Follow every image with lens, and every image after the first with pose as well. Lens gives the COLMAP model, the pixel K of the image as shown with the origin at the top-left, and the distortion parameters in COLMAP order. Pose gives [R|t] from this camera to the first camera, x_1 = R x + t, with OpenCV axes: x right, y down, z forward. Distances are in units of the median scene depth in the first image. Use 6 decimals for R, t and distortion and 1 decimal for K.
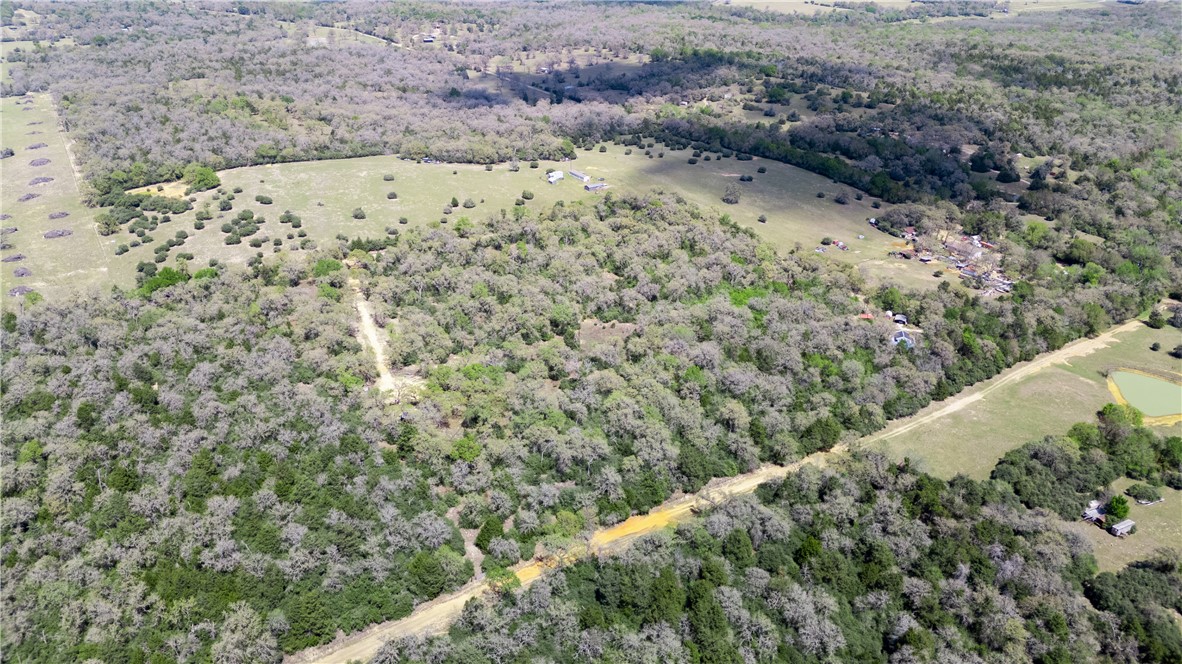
lens RADIAL K [[845.7, 0, 591.0], [0, 845.7, 332.0], [0, 0, 1]] dist [0.085166, -0.116877]
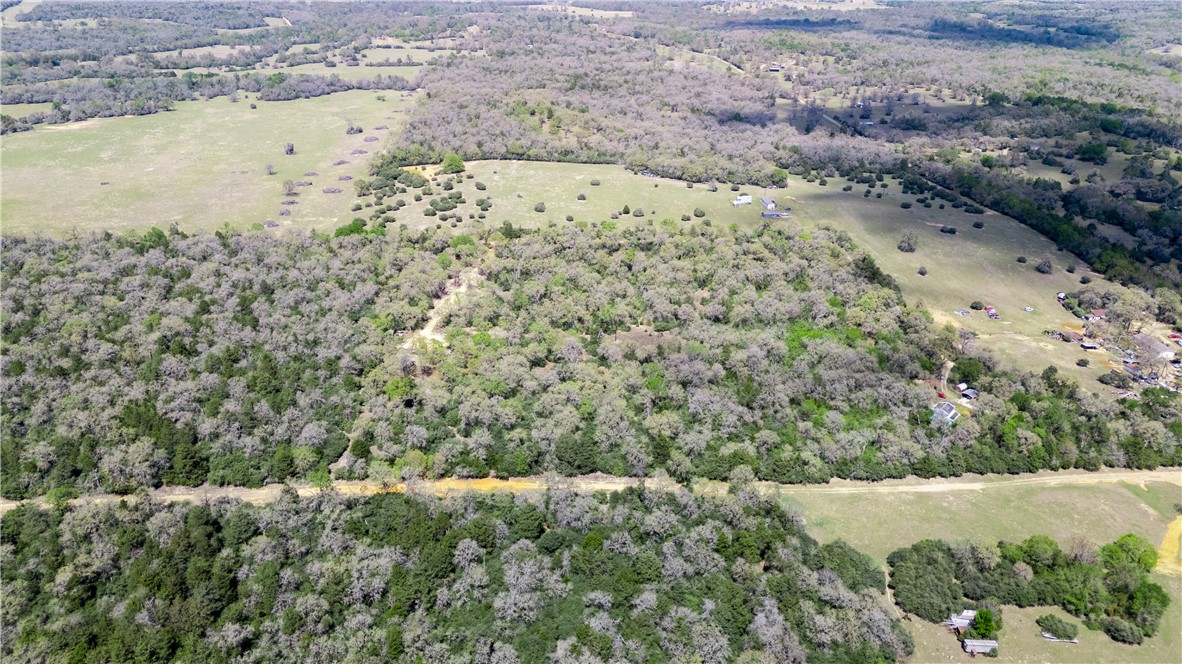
lens RADIAL K [[845.7, 0, 591.0], [0, 845.7, 332.0], [0, 0, 1]] dist [0.085166, -0.116877]
pose [[0.885977, 0.196390, -0.420090, 0.273449], [-0.210069, 0.977587, 0.013978, -0.005729], [0.413419, 0.075864, 0.907375, 0.012159]]
